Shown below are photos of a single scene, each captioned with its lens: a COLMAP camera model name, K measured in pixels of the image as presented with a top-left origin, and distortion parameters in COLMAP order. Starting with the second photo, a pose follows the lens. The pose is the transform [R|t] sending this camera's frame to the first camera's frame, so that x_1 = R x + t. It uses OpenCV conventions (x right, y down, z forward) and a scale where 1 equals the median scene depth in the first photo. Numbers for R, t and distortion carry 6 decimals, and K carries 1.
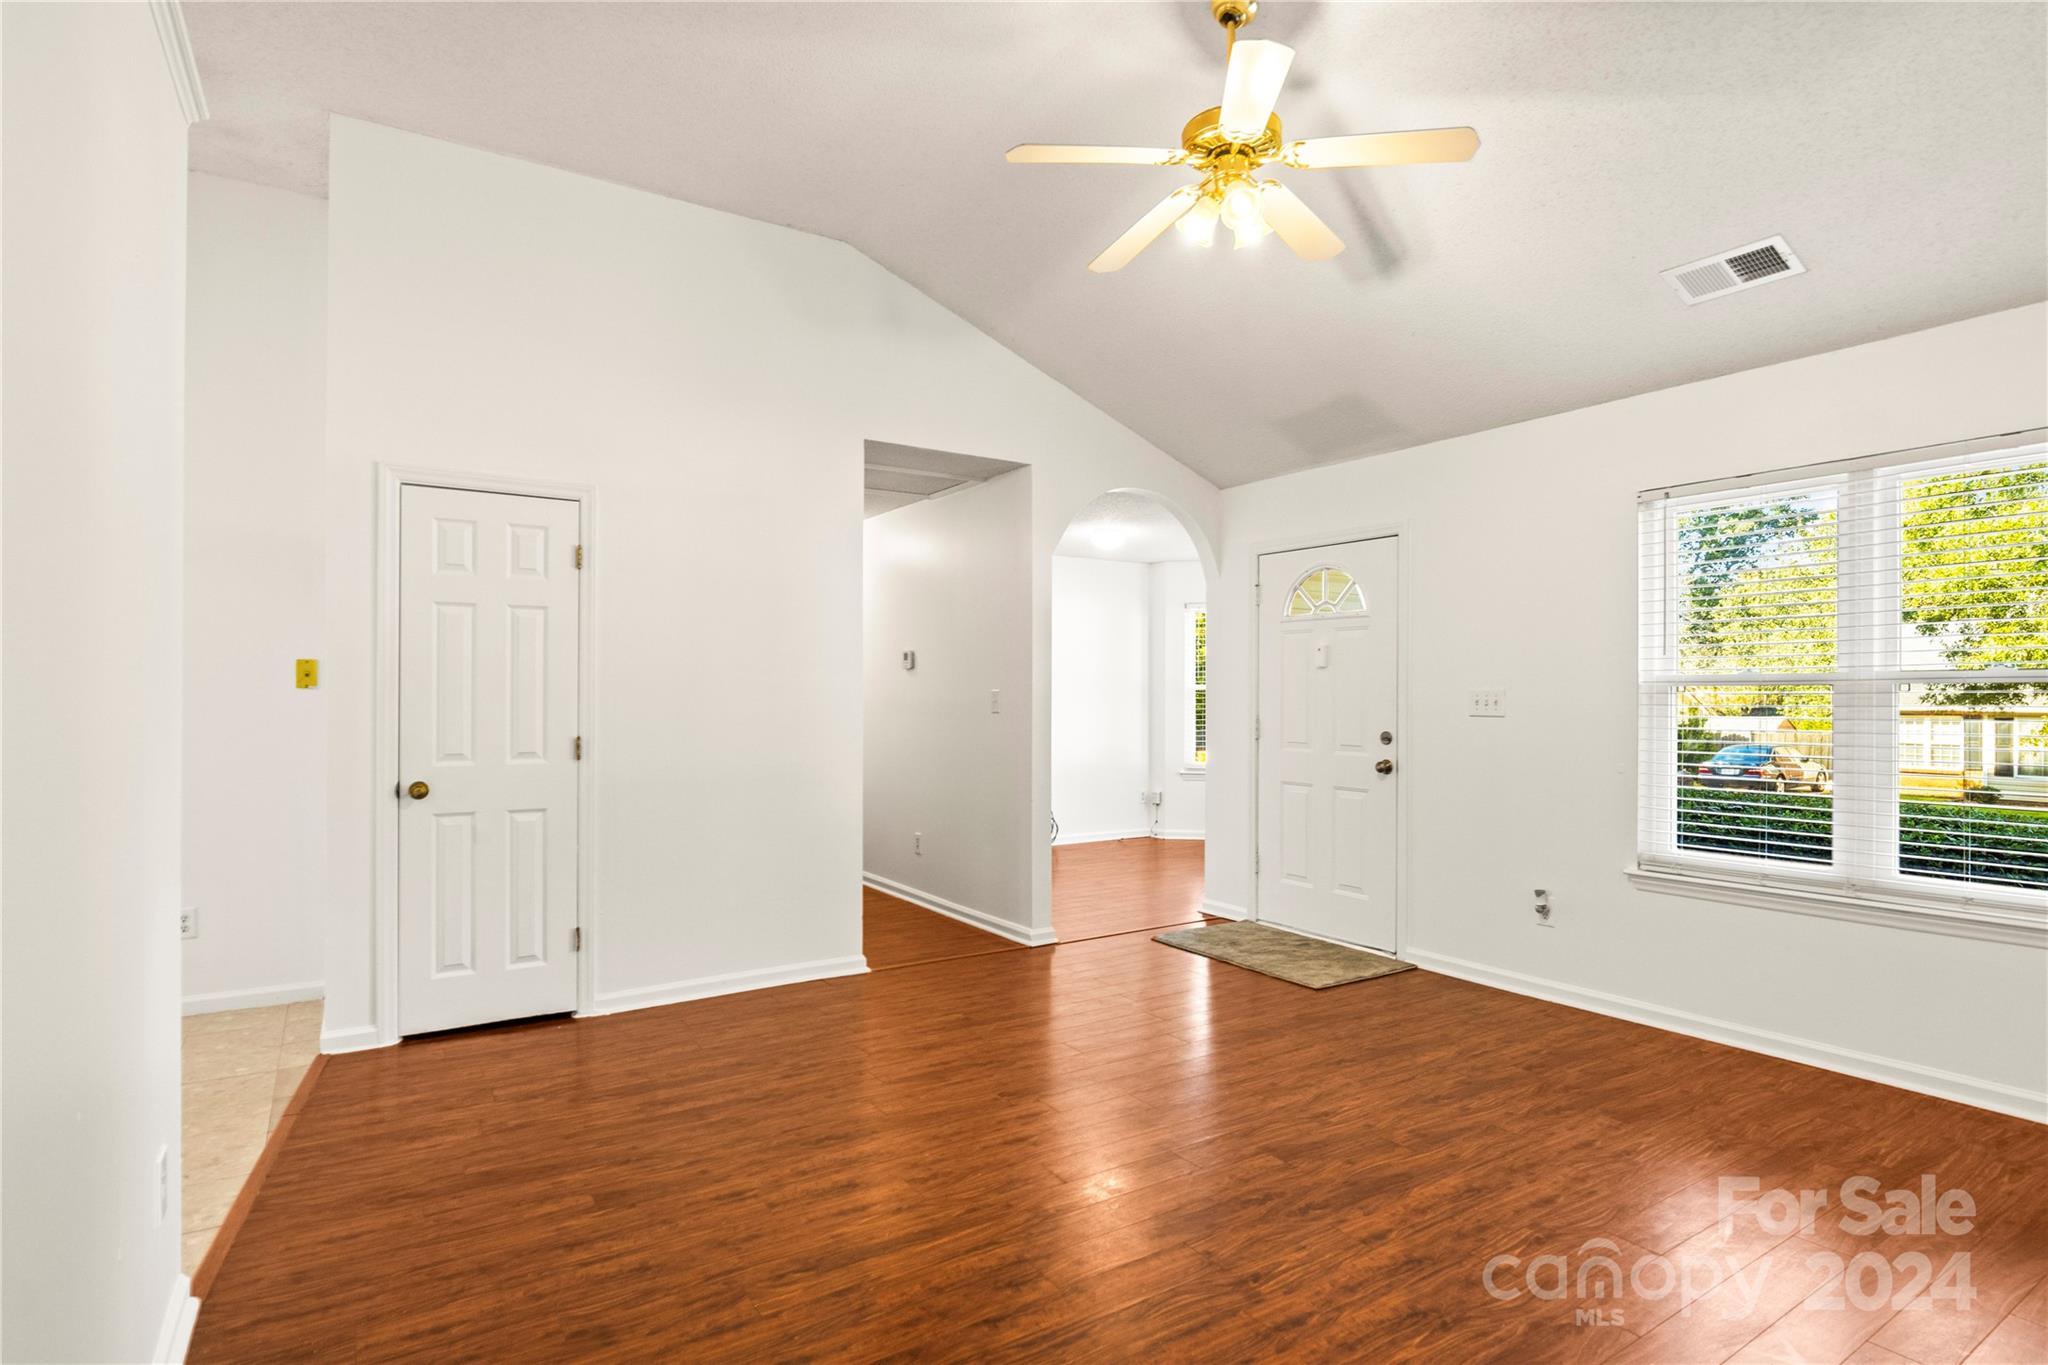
lens RADIAL K [[1050.3, 0, 1003.7], [0, 1050.3, 699.2], [0, 0, 1]] dist [-0.002485, -0.003026]
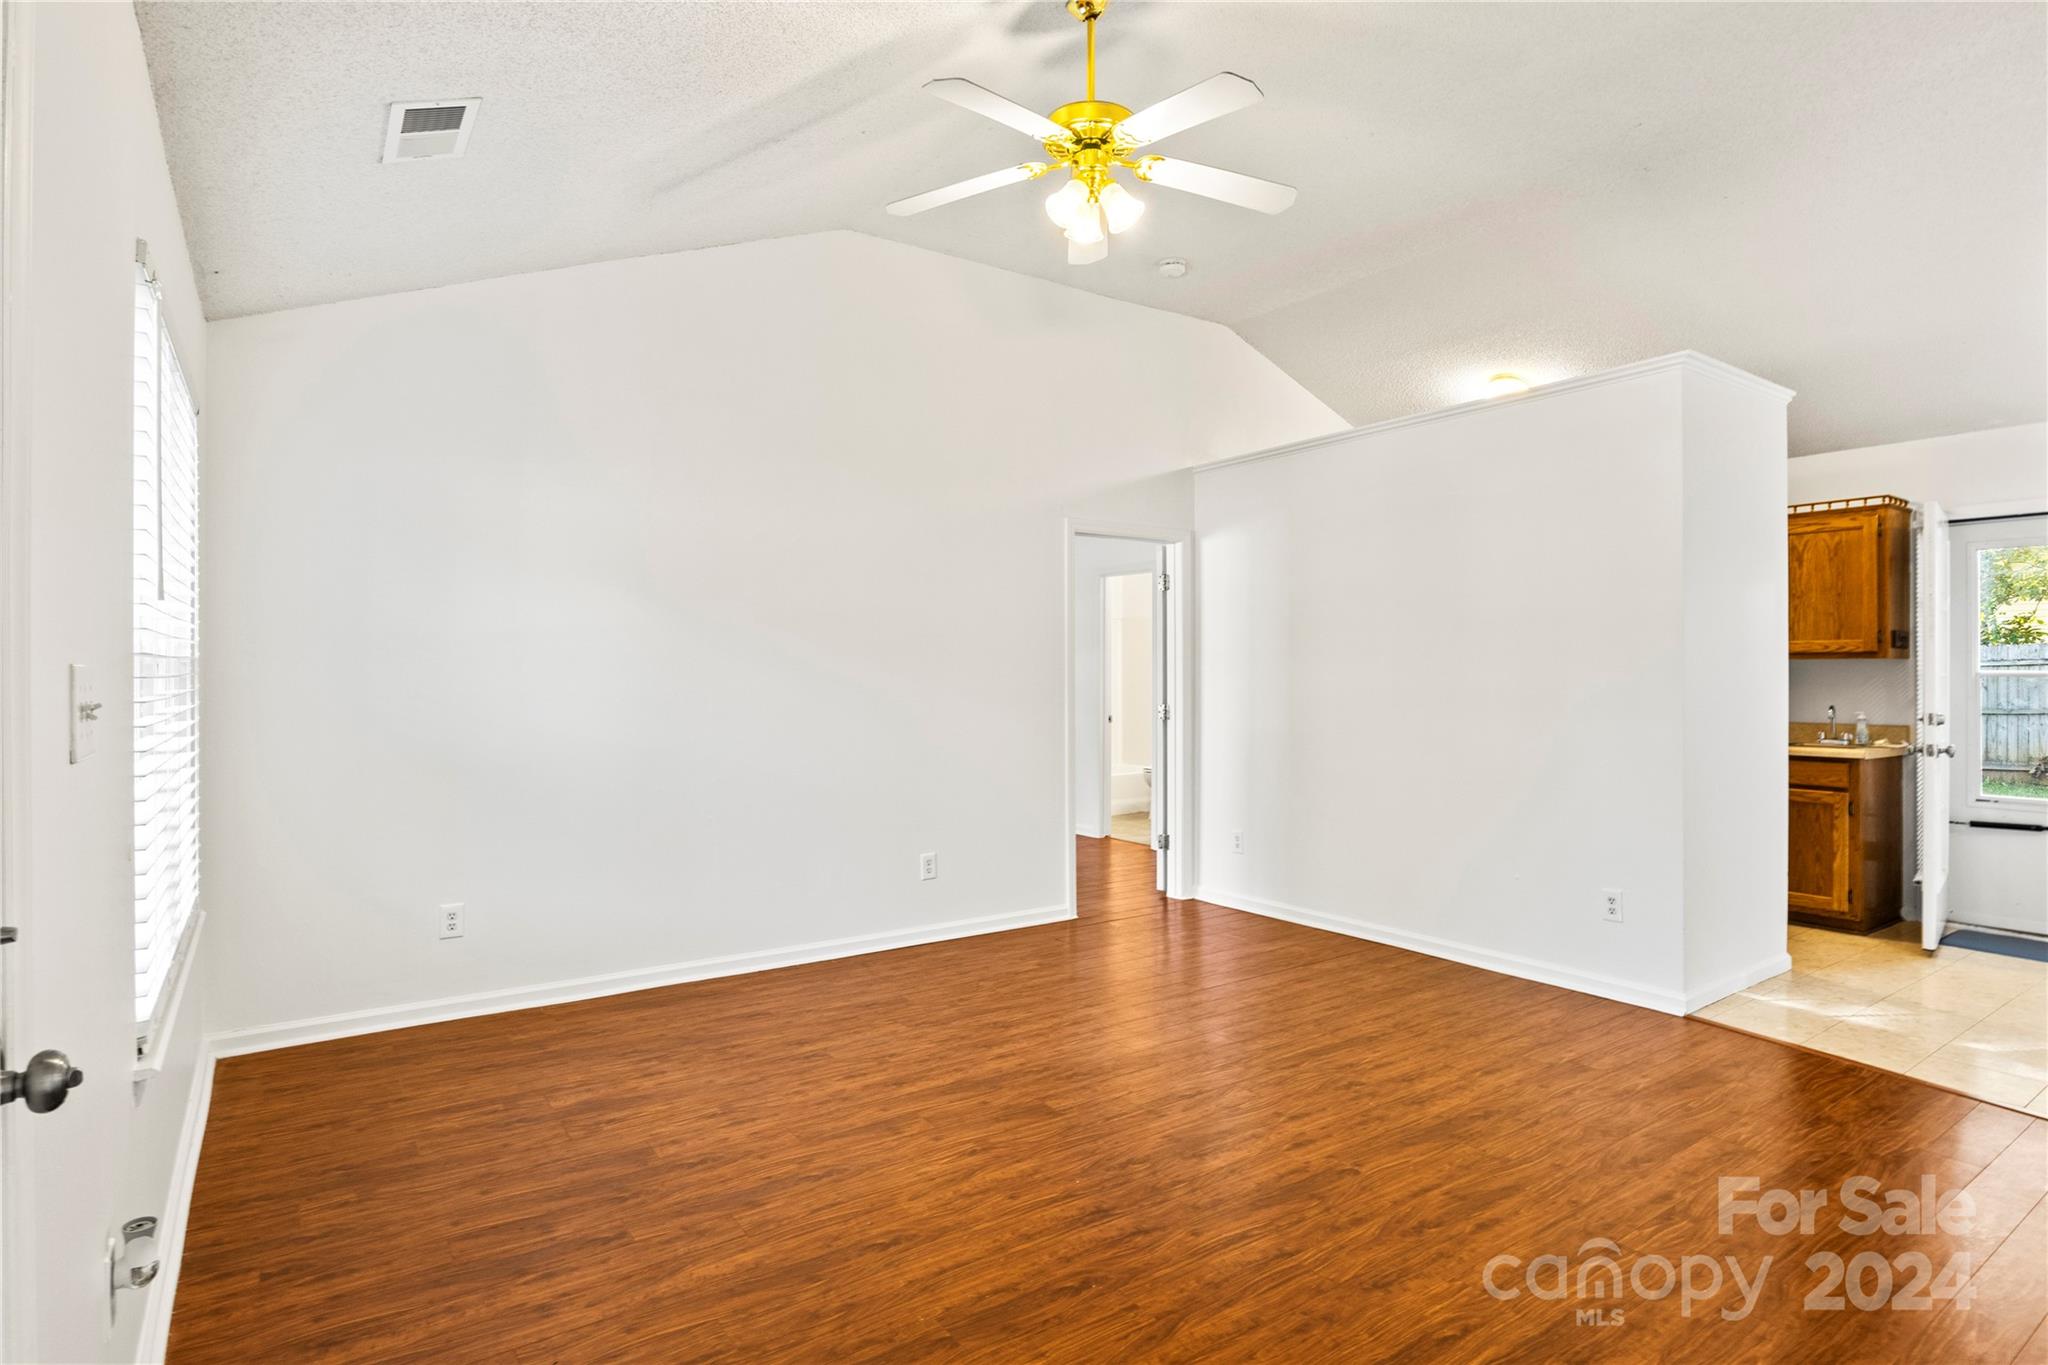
lens RADIAL K [[1050.3, 0, 1035.8], [0, 1050.3, 688.0], [0, 0, 1]] dist [-0.002485, -0.003026]
pose [[-0.998236, -0.000036, -0.059377, 0.270615], [-0.001259, 0.999788, 0.020556, -0.011794], [0.059364, 0.020594, -0.998024, 1.653816]]
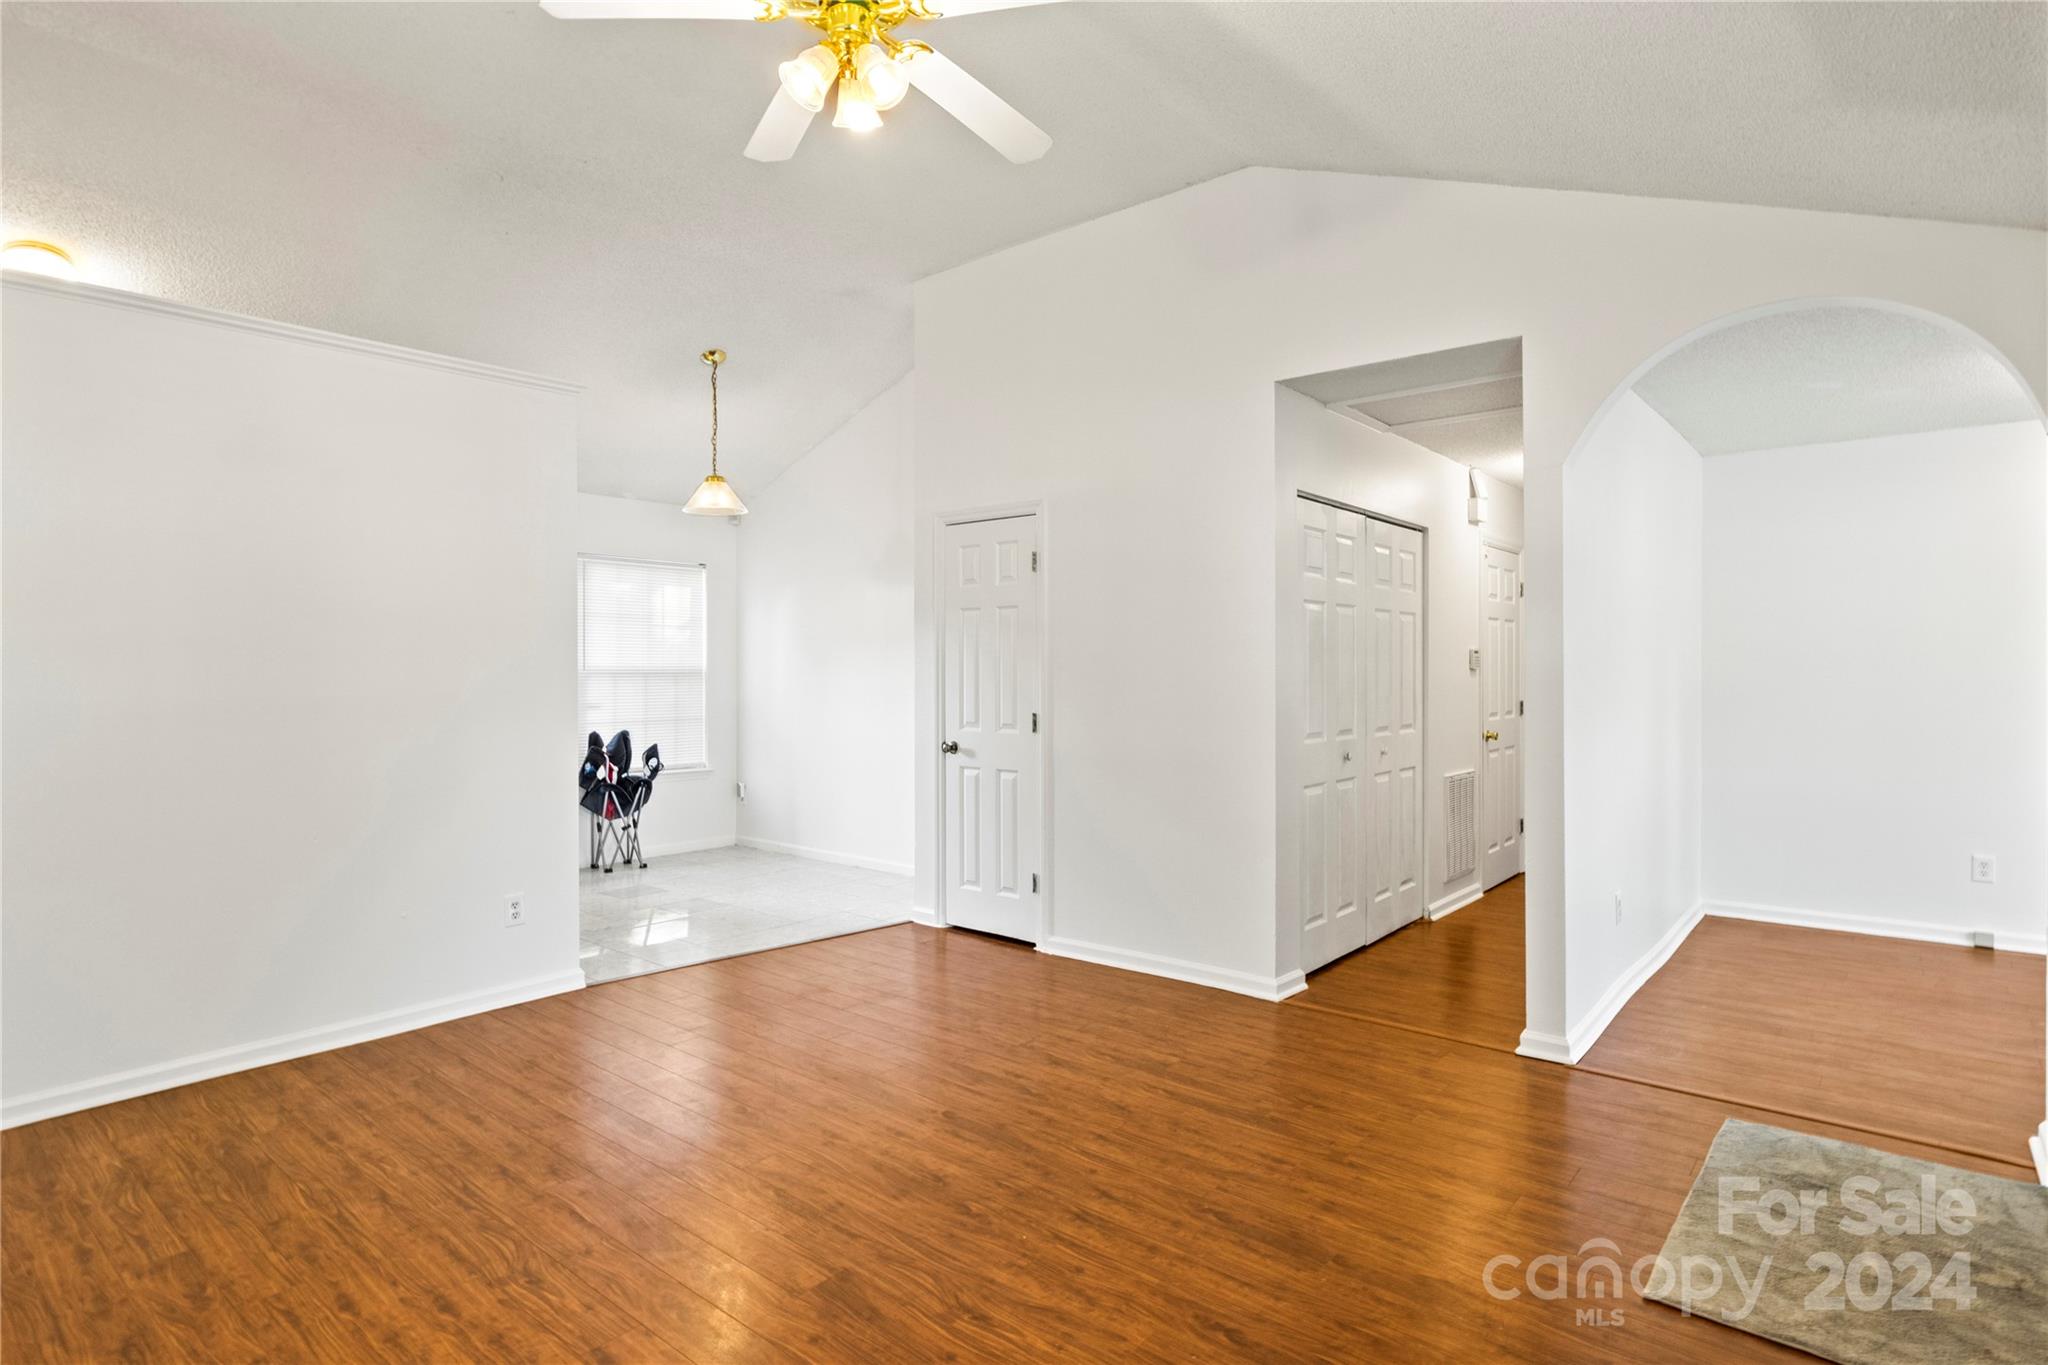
lens RADIAL K [[1050.3, 0, 1023.8], [0, 1050.3, 667.9], [0, 0, 1]] dist [-0.002485, -0.003026]
pose [[0.301801, -0.002235, -0.953368, 0.837257], [-0.003049, 0.999990, -0.003309, -0.012711], [0.953366, 0.003906, 0.301791, 0.725677]]
